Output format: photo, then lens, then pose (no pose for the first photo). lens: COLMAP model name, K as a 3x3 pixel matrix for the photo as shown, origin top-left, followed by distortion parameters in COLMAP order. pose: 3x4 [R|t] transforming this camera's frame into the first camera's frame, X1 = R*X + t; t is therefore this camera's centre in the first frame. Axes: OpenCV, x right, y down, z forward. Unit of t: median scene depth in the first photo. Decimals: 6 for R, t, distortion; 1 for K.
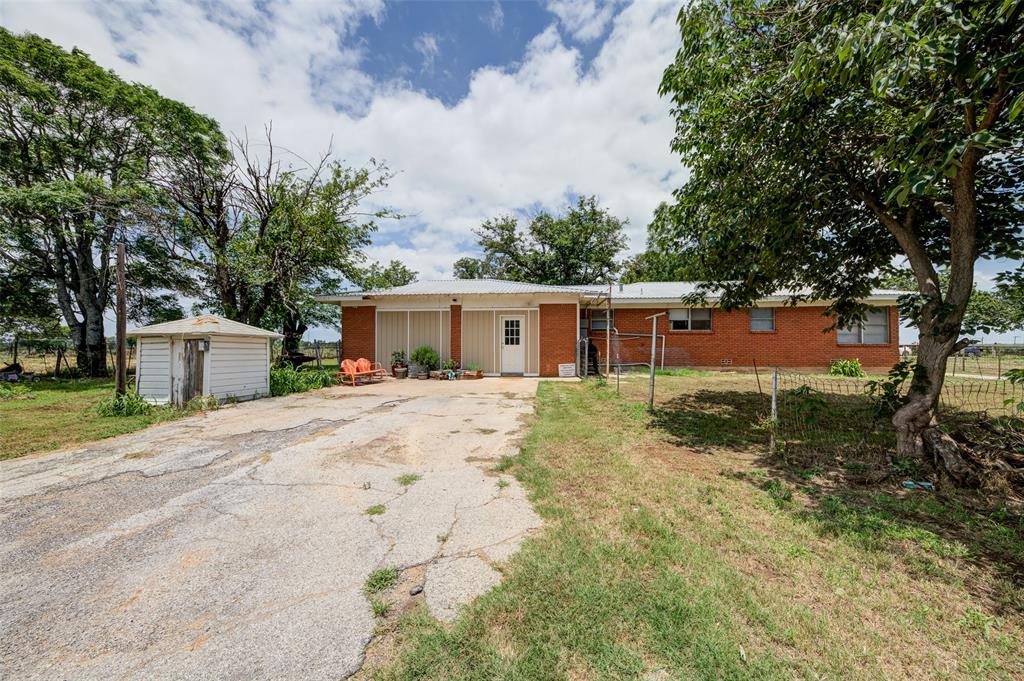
lens RADIAL K [[360.4, 0, 514.6], [0, 360.4, 343.6], [0, 0, 1]] dist [0.009851, -0.000422]
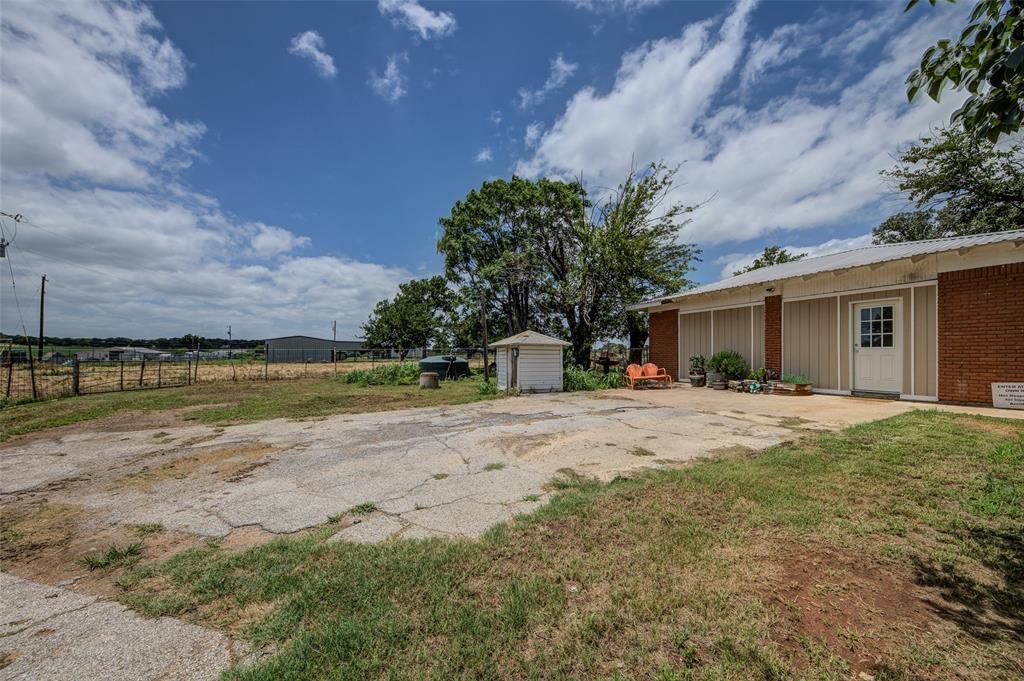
lens RADIAL K [[360.4, 0, 514.3], [0, 360.4, 349.2], [0, 0, 1]] dist [0.009851, -0.000422]
pose [[0.499568, -0.012537, -0.866184, 0.255415], [0.017742, 0.999834, -0.004239, -0.000958], [0.866093, -0.013250, 0.499707, 0.157889]]
